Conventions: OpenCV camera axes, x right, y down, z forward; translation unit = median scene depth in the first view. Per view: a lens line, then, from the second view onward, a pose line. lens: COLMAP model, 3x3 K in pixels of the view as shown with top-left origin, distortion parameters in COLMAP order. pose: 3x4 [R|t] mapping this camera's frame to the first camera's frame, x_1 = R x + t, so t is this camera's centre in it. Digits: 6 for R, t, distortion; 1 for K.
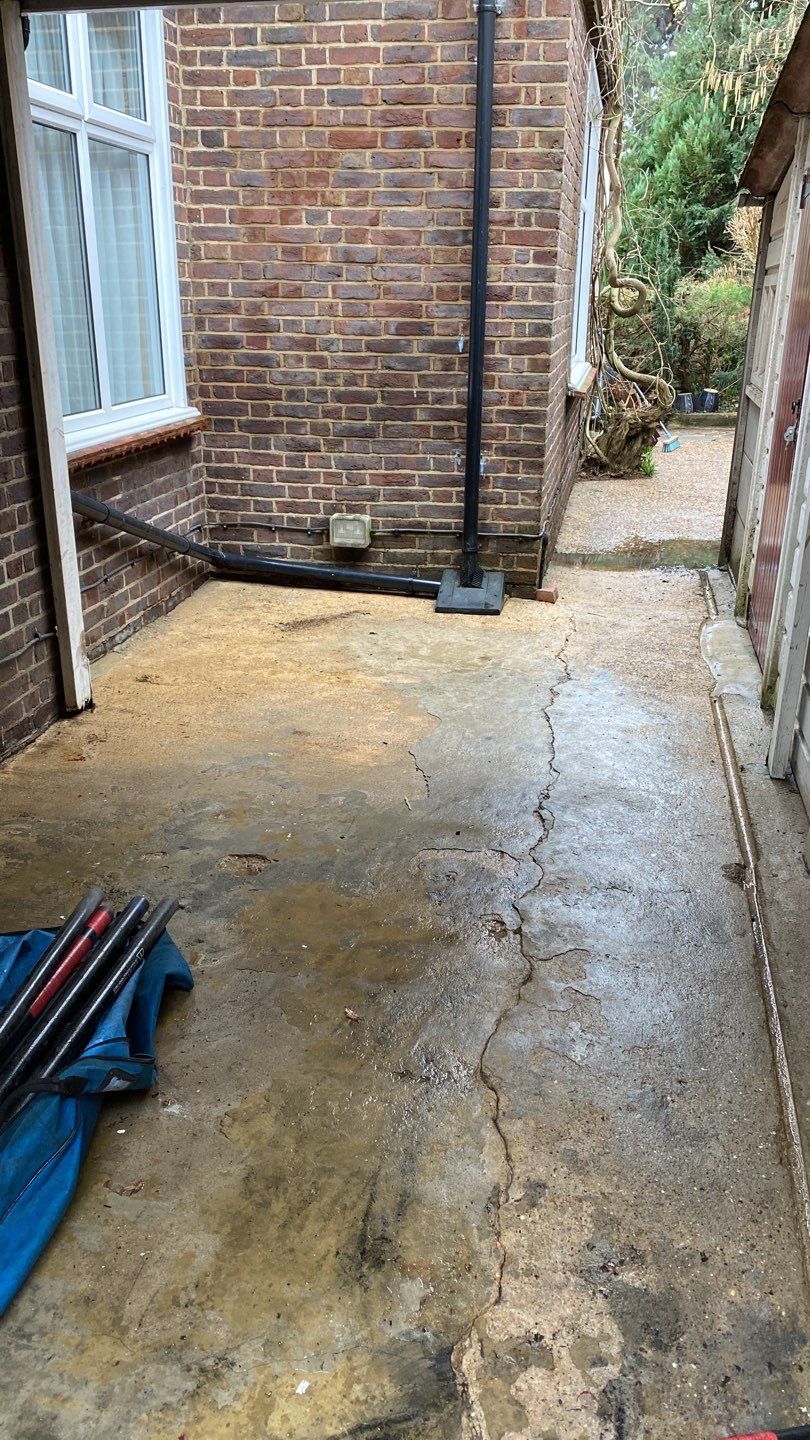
lens RADIAL K [[1074.2, 0, 404.5], [0, 1074.2, 720.9], [0, 0, 1]] dist [0.008705, -0.008362]
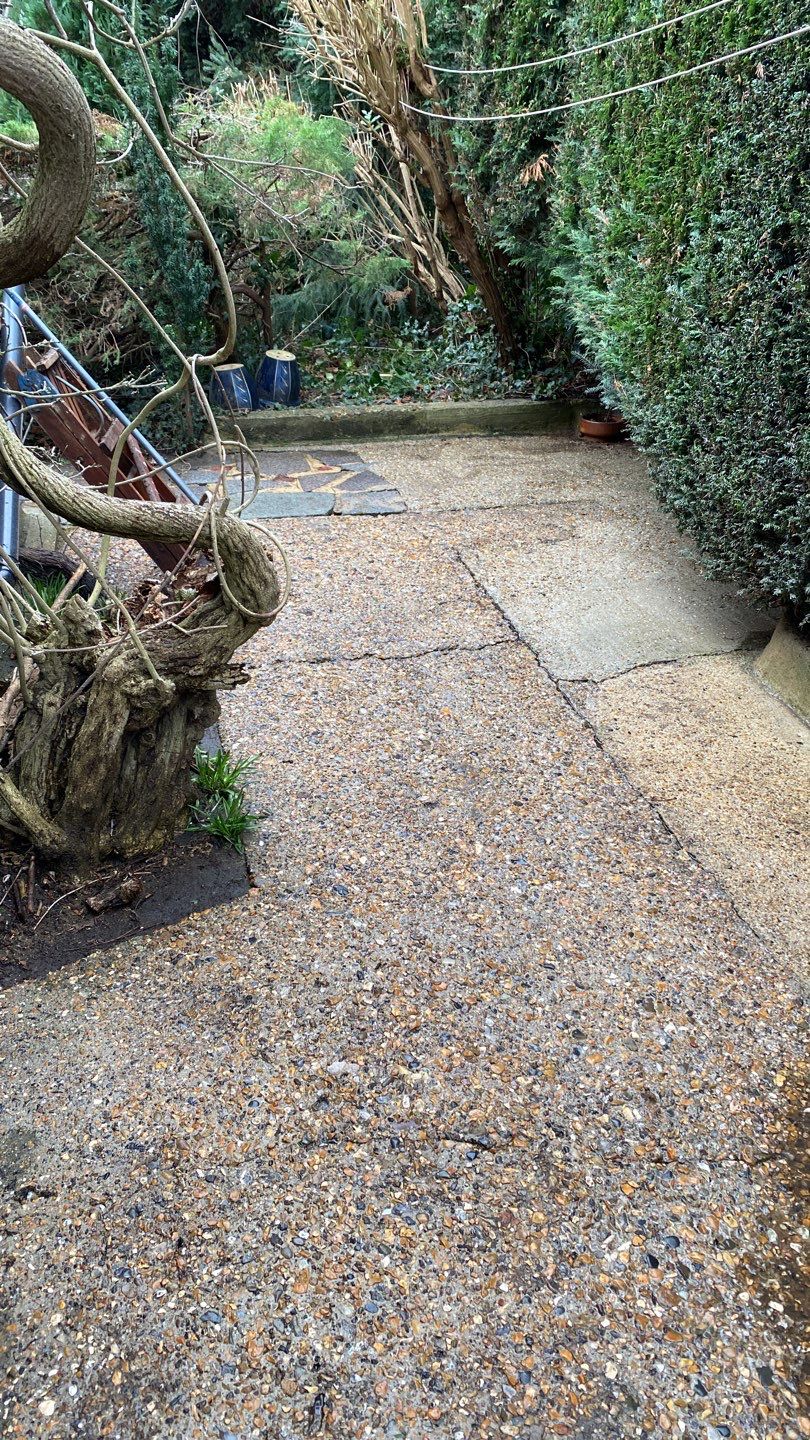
lens RADIAL K [[1074.2, 0, 404.5], [0, 1074.2, 720.9], [0, 0, 1]] dist [0.008705, -0.008362]
pose [[0.902828, -0.193972, 0.383765, 0.134290], [0.151156, 0.978679, 0.139066, -0.228638], [-0.402558, -0.067544, 0.912899, 0.590485]]
